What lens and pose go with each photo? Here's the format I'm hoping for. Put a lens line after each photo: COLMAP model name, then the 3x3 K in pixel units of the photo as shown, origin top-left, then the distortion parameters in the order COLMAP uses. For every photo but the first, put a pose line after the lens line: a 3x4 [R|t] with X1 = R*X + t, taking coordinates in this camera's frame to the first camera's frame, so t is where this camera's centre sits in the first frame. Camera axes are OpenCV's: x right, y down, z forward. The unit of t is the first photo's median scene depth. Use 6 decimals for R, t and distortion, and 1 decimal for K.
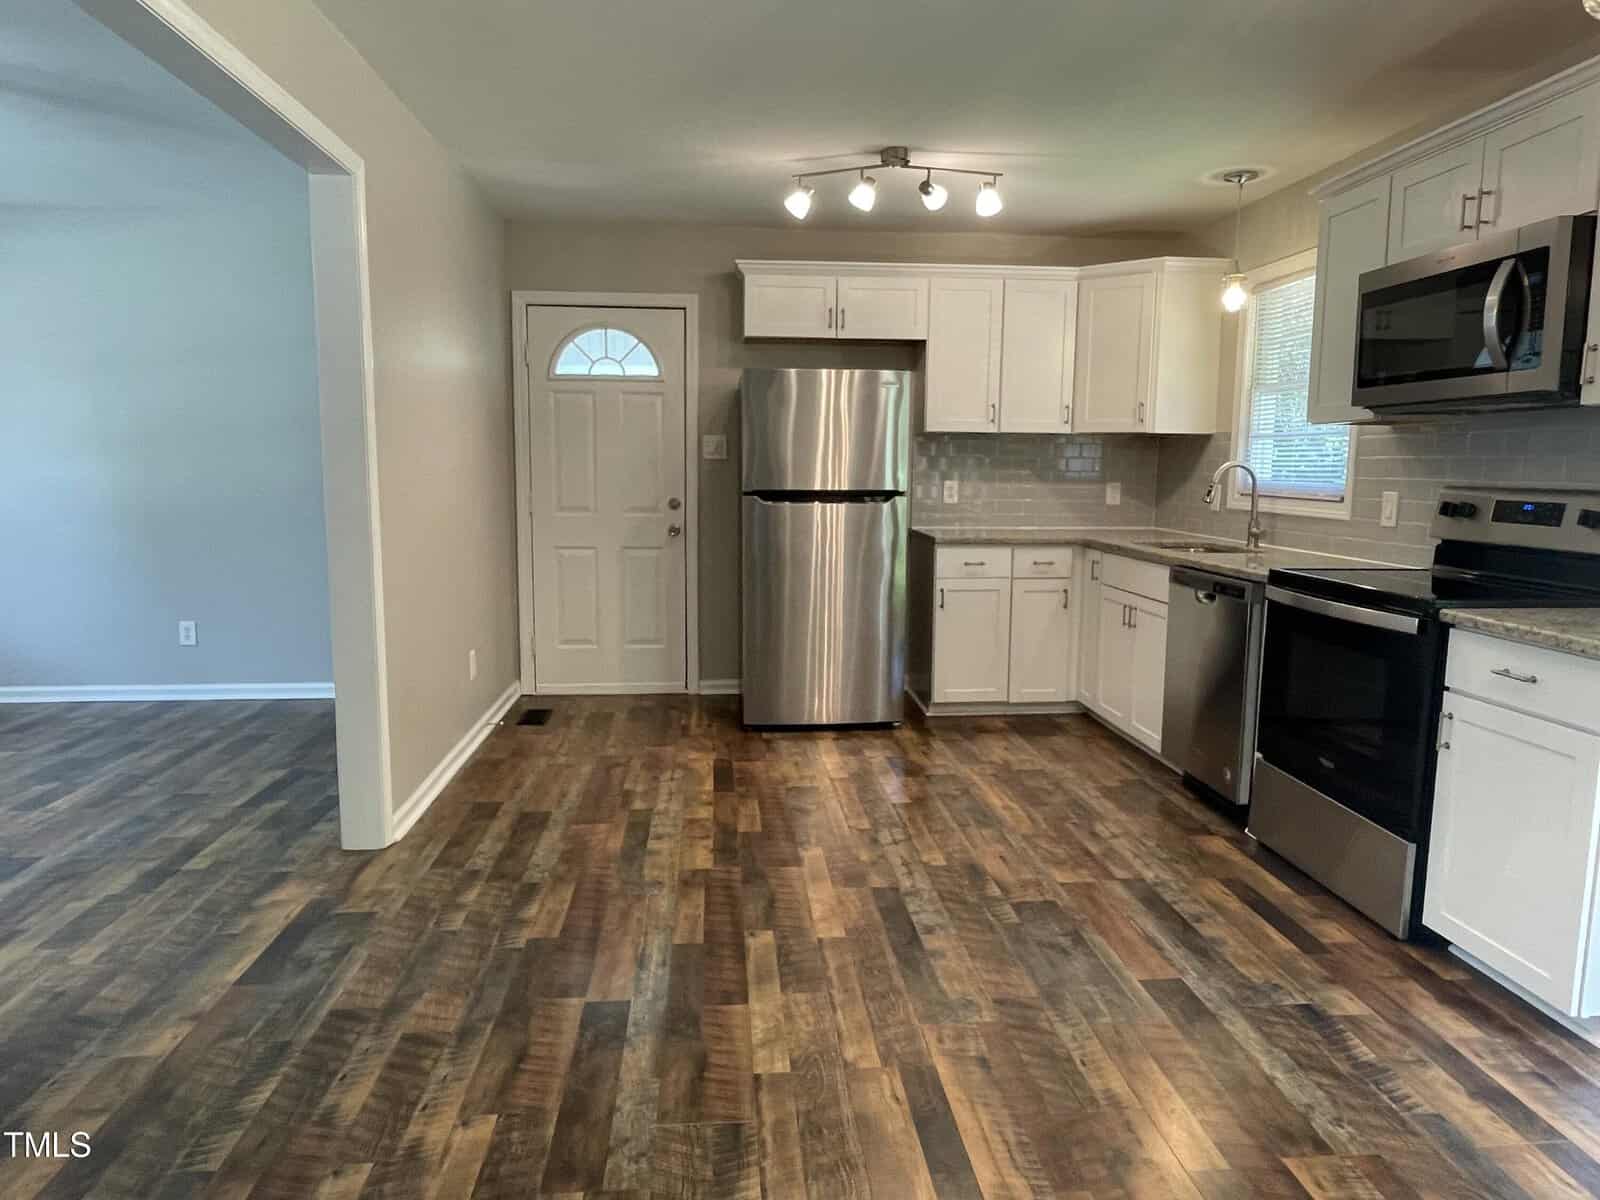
lens RADIAL K [[1002.0, 0, 802.2], [0, 1002.0, 595.1], [0, 0, 1]] dist [-0.000172, -0.001712]
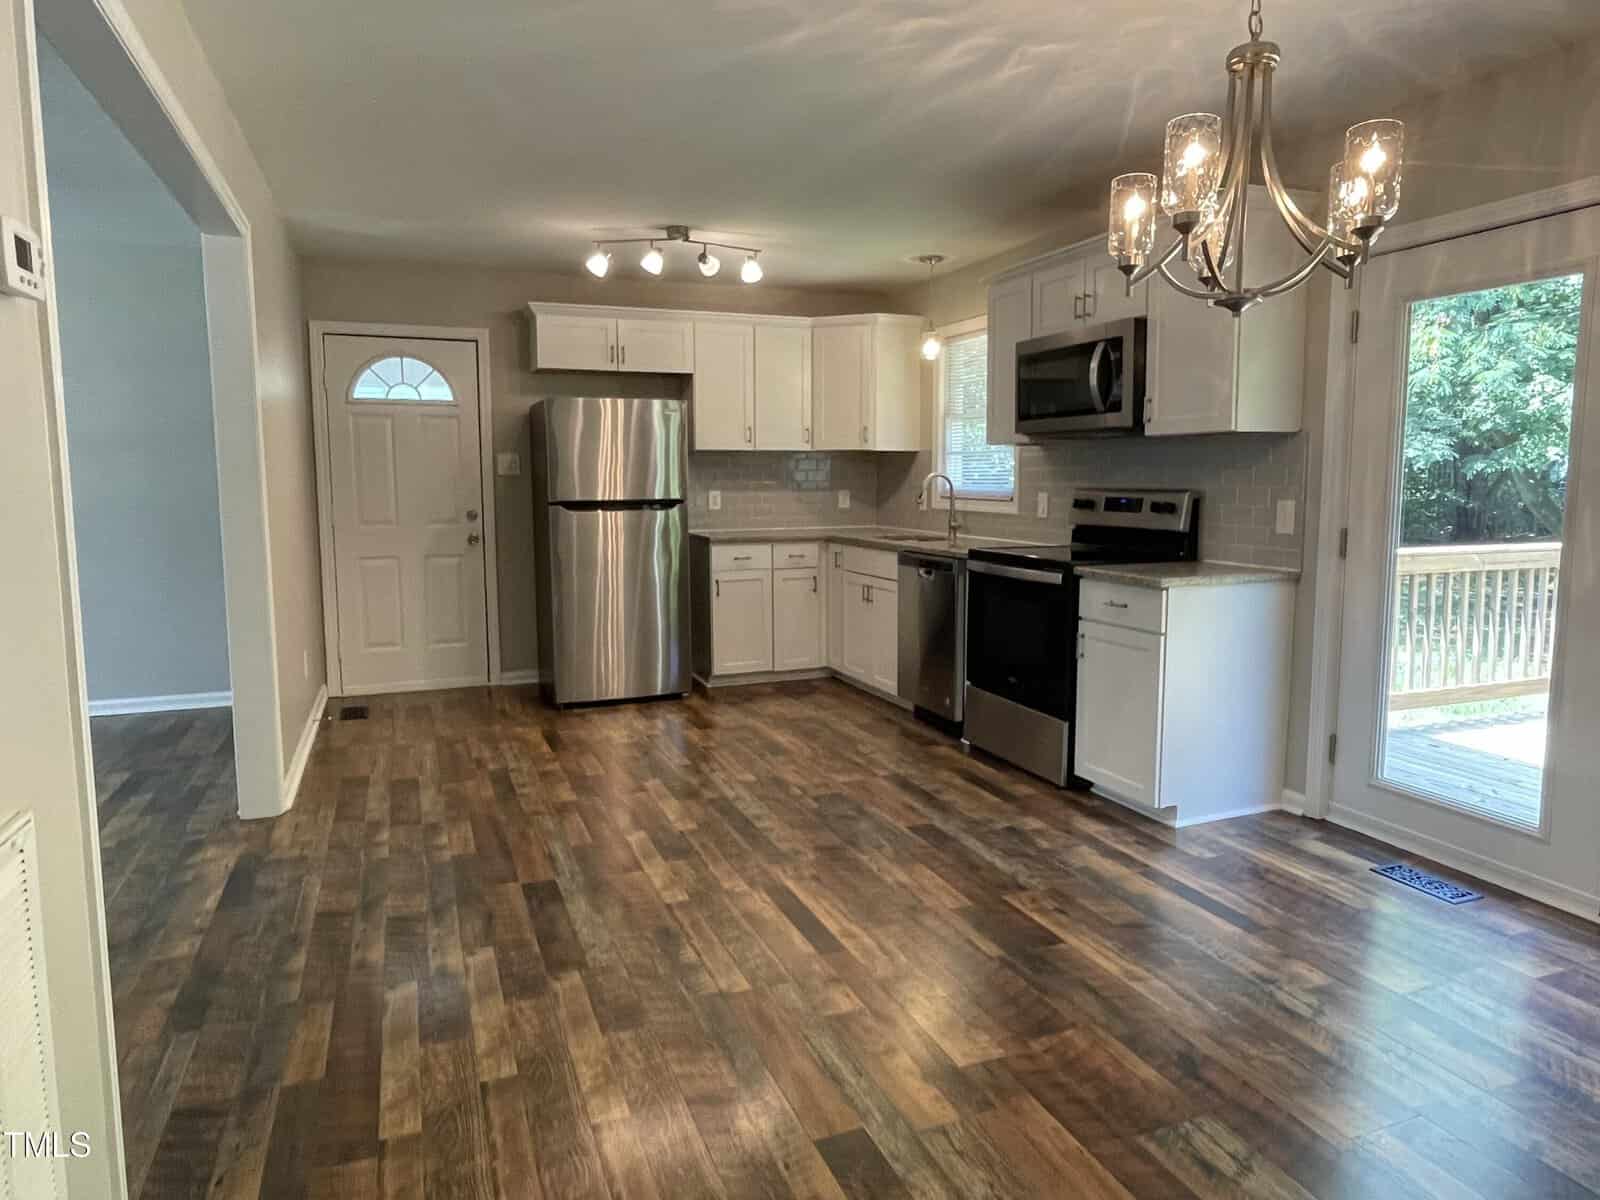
lens RADIAL K [[1002.0, 0, 805.1], [0, 1002.0, 592.5], [0, 0, 1]] dist [-0.000172, -0.001712]
pose [[0.957162, -0.043739, 0.286230, -0.136218], [0.048159, 0.998804, -0.008416, 0.030963], [-0.285520, 0.021840, 0.958124, -0.241046]]
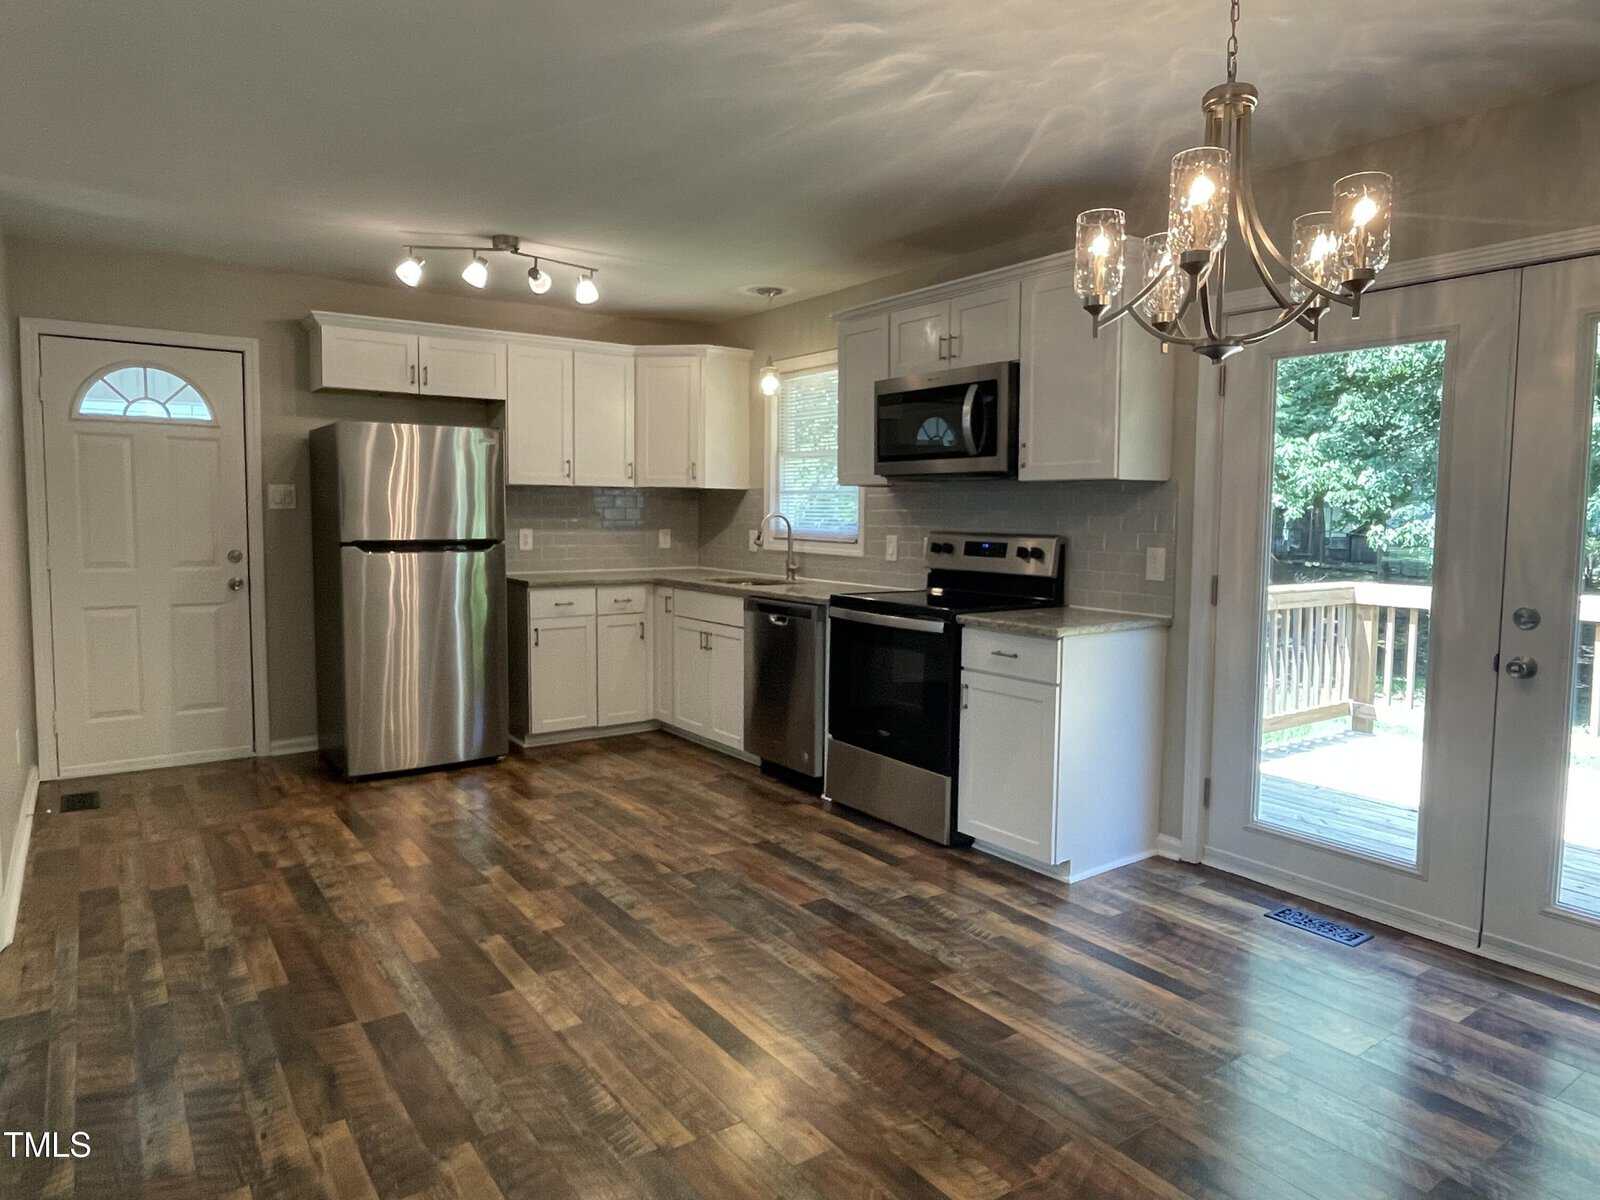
lens RADIAL K [[1002.0, 0, 805.0], [0, 1002.0, 590.2], [0, 0, 1]] dist [-0.000172, -0.001712]
pose [[0.860811, -0.039451, 0.507393, -0.206891], [0.063577, 0.997517, -0.030302, 0.005250], [-0.504937, 0.058343, 0.861182, -0.114073]]
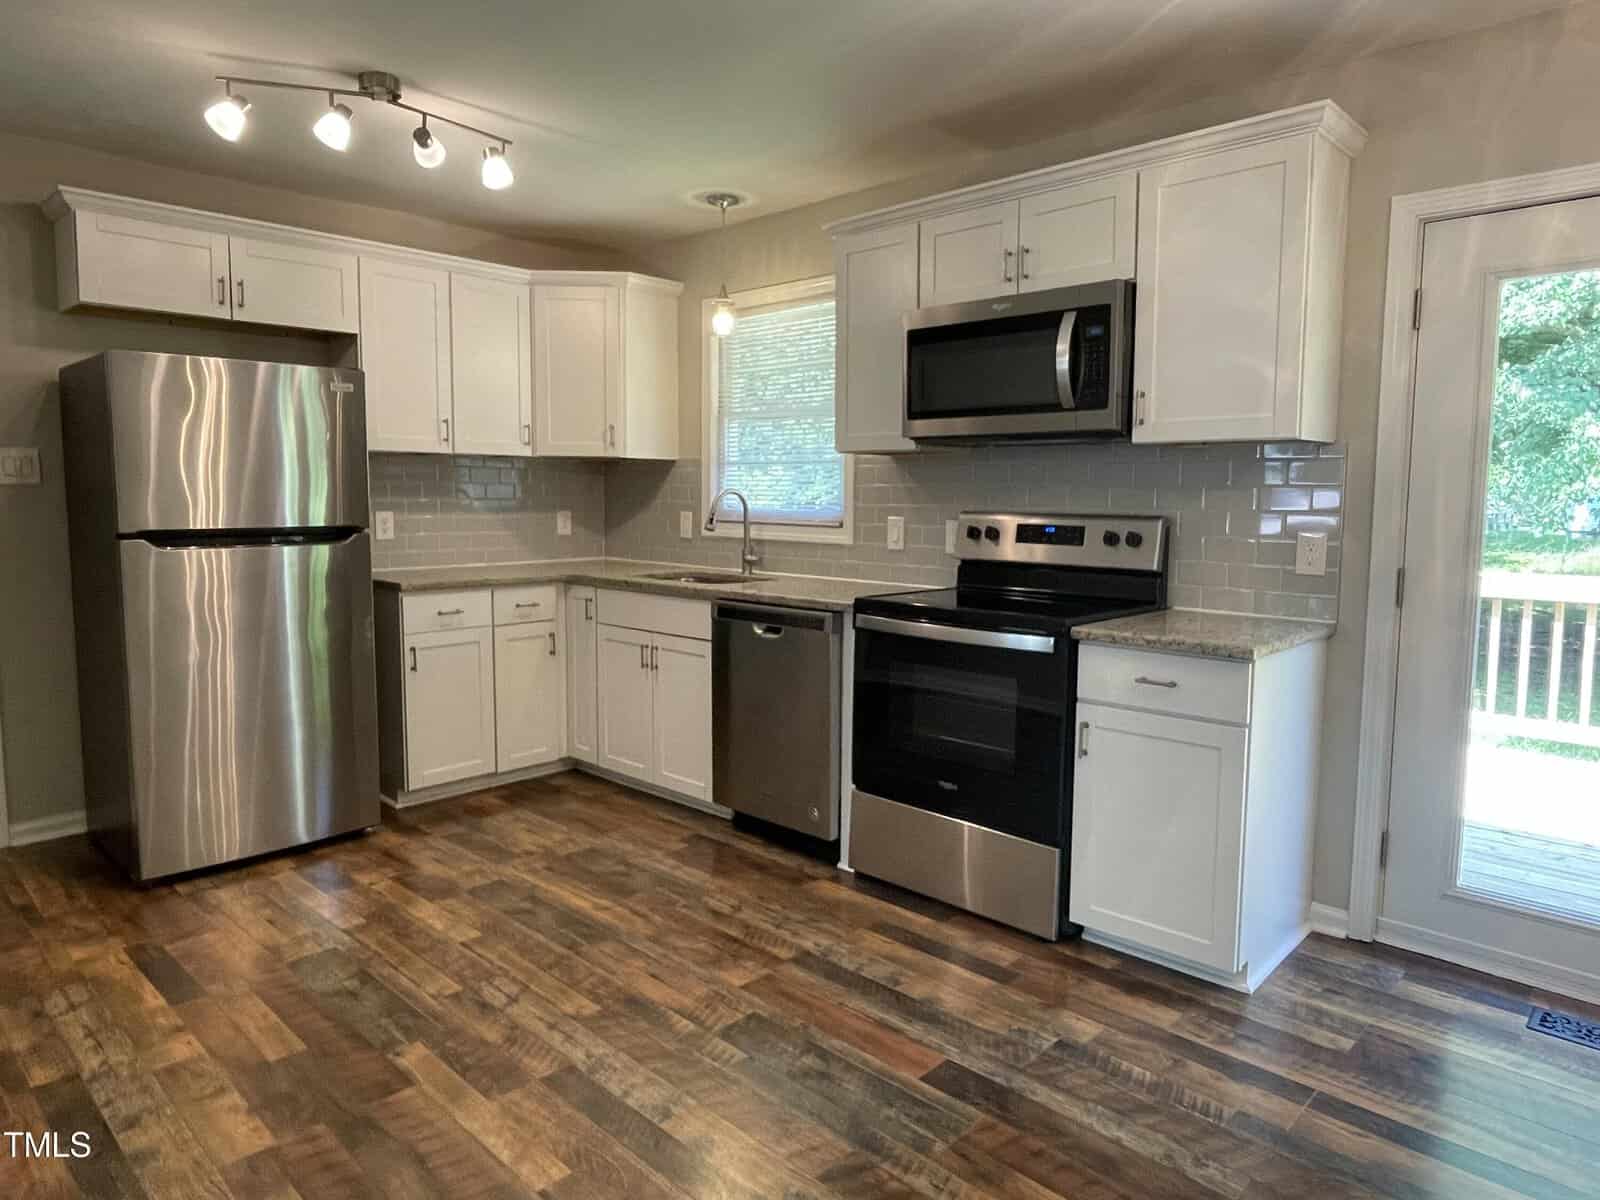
lens RADIAL K [[1002.0, 0, 803.4], [0, 1002.0, 587.0], [0, 0, 1]] dist [-0.000172, -0.001712]
pose [[0.752515, -0.064207, 0.655438, -0.189148], [0.084665, 0.996409, 0.000404, -0.036089], [-0.653111, 0.055188, 0.755249, 0.247442]]
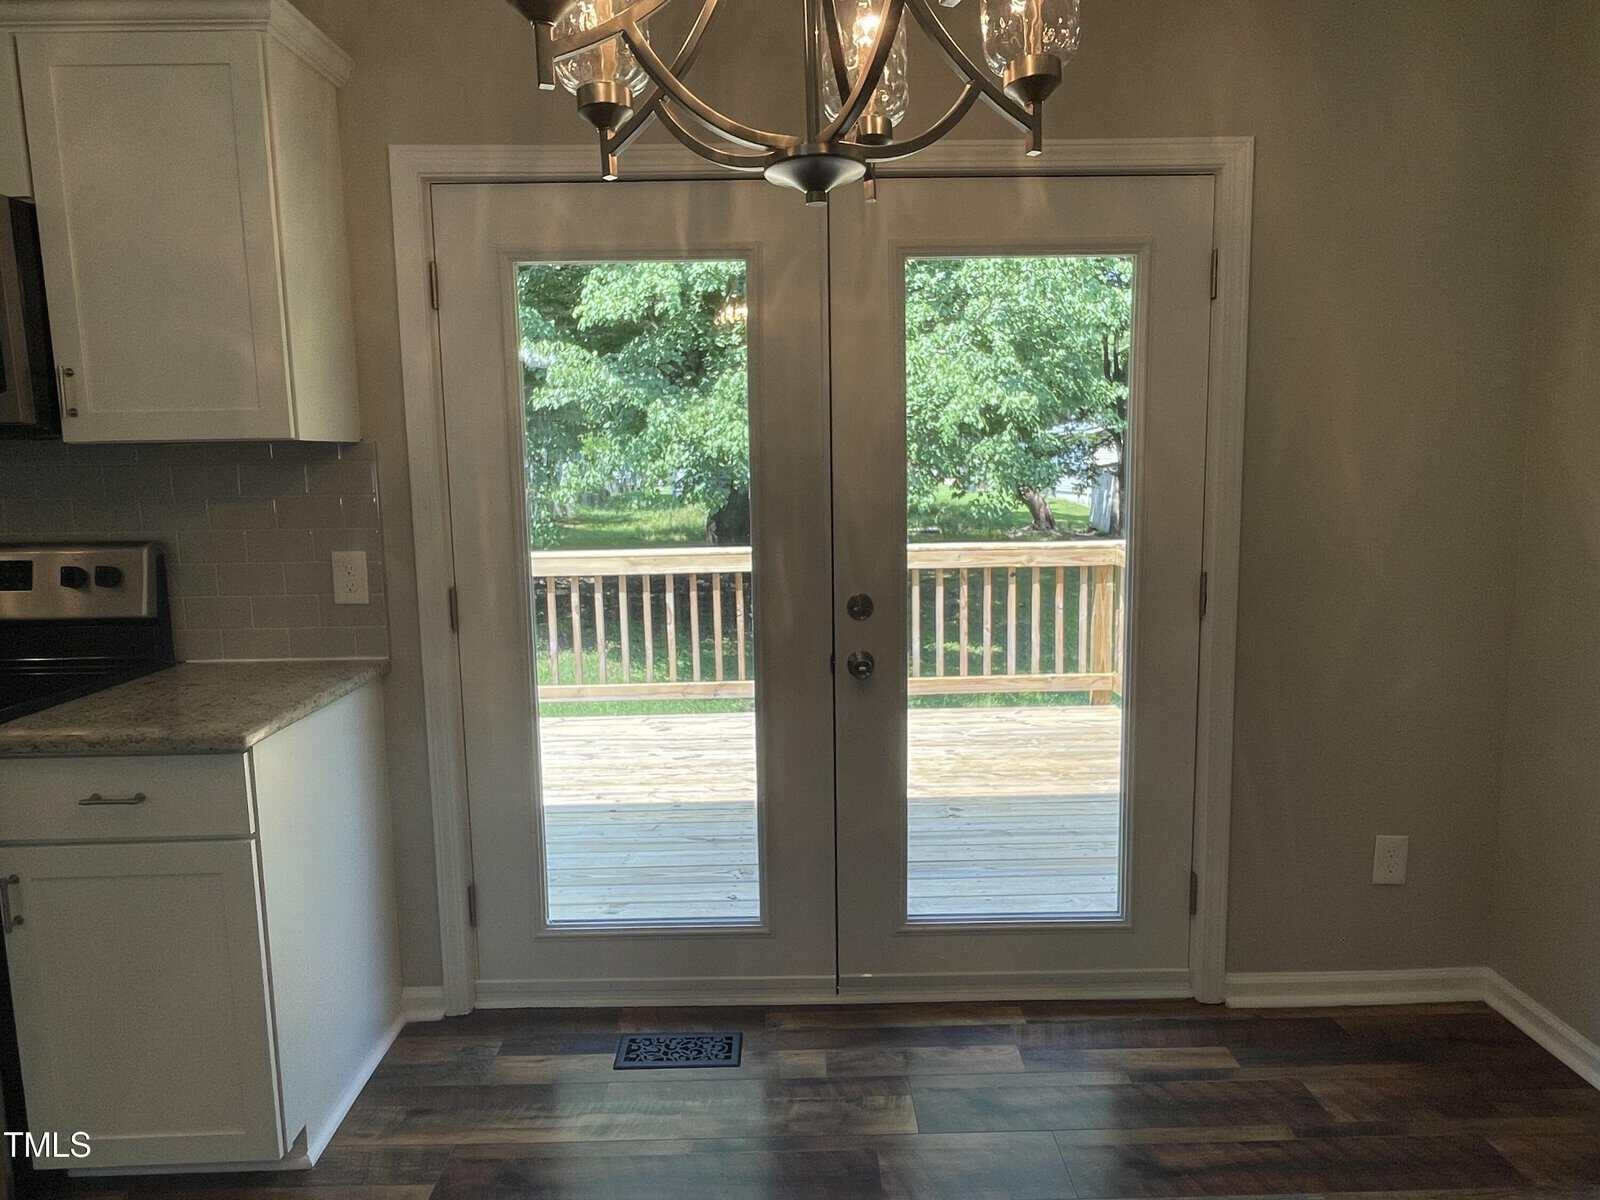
lens RADIAL K [[1002.0, 0, 802.9], [0, 1002.0, 589.1], [0, 0, 1]] dist [-0.000172, -0.001712]
pose [[0.074552, -0.135798, 0.987928, 0.010998], [0.146465, 0.981432, 0.123853, -0.057504], [-0.986403, 0.135463, 0.093058, 0.236689]]
